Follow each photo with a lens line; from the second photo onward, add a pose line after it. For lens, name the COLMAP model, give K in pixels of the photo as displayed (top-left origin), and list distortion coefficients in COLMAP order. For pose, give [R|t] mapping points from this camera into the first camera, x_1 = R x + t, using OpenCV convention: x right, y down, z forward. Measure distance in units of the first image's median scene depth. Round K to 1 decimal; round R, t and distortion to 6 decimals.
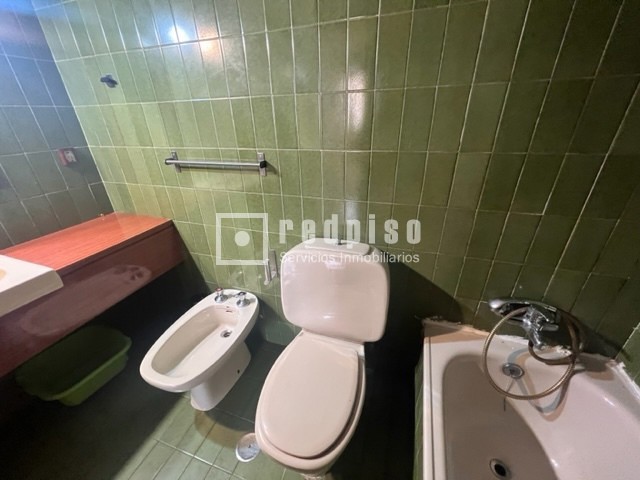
lens RADIAL K [[257.9, 0, 321.3], [0, 257.9, 240.7], [0, 0, 1]] dist [0.001323, 0.000263]
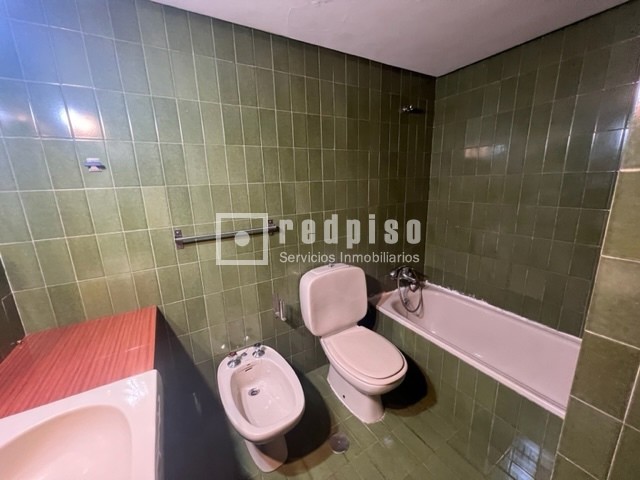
lens RADIAL K [[257.9, 0, 317.7], [0, 257.9, 241.8], [0, 0, 1]] dist [0.001323, 0.000263]
pose [[0.645446, -0.169194, 0.744831, -1.052038], [0.353156, 0.930769, -0.094602, -0.006784], [-0.677260, 0.324102, 0.660513, -0.042715]]
